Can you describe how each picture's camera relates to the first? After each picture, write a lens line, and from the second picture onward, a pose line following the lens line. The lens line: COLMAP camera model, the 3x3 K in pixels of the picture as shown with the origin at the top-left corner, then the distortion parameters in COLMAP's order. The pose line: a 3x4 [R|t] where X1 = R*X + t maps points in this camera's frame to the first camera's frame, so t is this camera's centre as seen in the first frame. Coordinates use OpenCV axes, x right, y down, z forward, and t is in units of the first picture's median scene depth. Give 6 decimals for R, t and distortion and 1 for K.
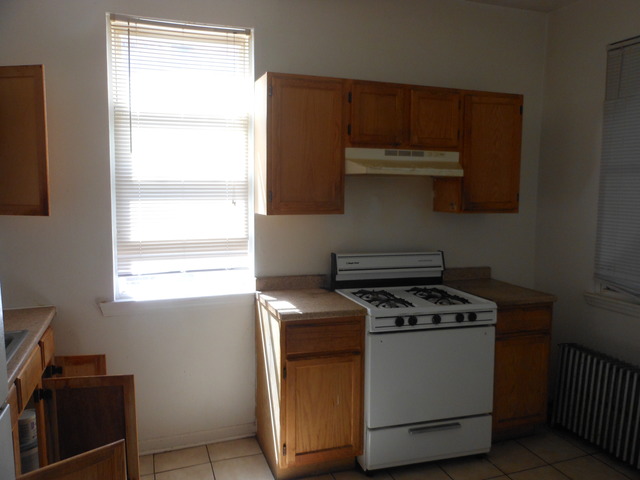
lens RADIAL K [[518.8, 0, 318.9], [0, 518.8, 227.4], [0, 0, 1]] dist [0.038254, 0.005467]
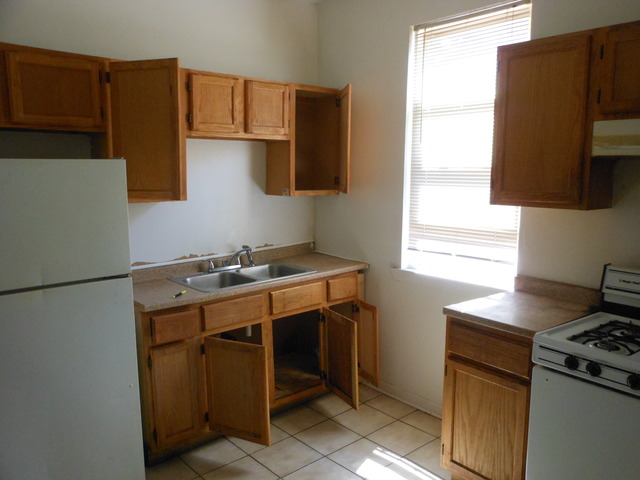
lens RADIAL K [[506.9, 0, 318.6], [0, 506.9, 226.6], [0, 0, 1]] dist [-0.006510, 0.002208]
pose [[0.391243, 0.101554, -0.914667, 0.587969], [-0.085645, 0.993597, 0.073684, -0.024215], [0.916294, 0.049509, 0.397436, 0.365294]]
